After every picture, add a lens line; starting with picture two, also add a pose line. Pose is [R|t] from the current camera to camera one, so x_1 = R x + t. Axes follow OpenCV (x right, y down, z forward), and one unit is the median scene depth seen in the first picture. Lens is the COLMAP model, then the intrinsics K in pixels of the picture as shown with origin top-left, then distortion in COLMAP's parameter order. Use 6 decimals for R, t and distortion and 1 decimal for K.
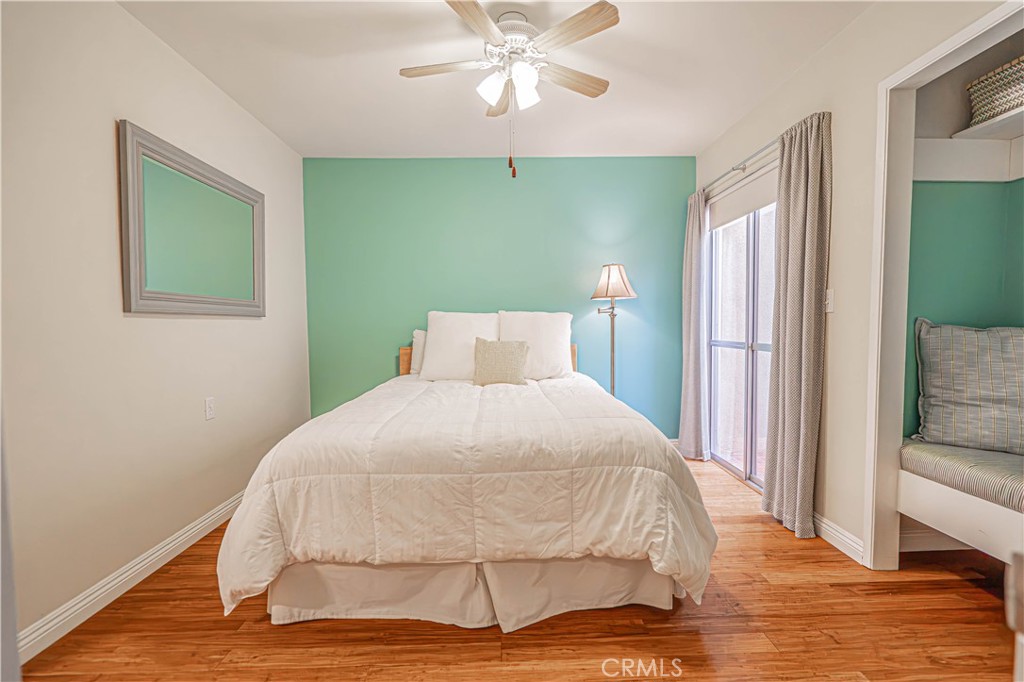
lens RADIAL K [[459.4, 0, 515.8], [0, 459.4, 346.6], [0, 0, 1]] dist [-0.002942, -0.000111]
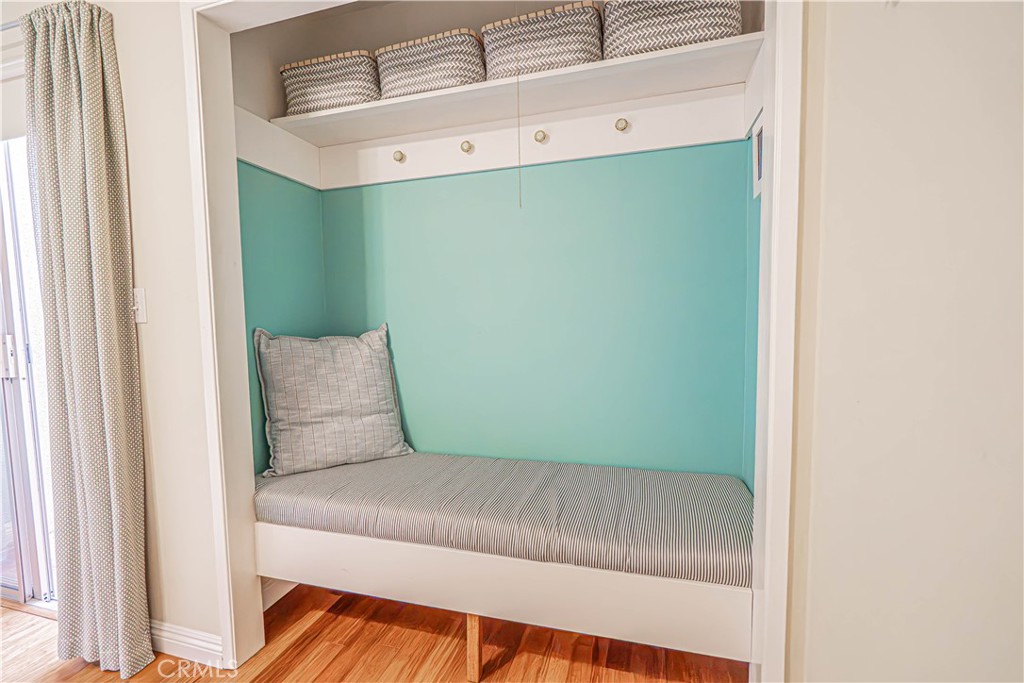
lens RADIAL K [[459.4, 0, 513.9], [0, 459.4, 347.6], [0, 0, 1]] dist [-0.002942, -0.000111]
pose [[0.310765, -0.070143, 0.947895, 0.240293], [0.061833, 0.996653, 0.053480, -0.045428], [-0.948473, 0.041991, 0.314062, 0.306999]]
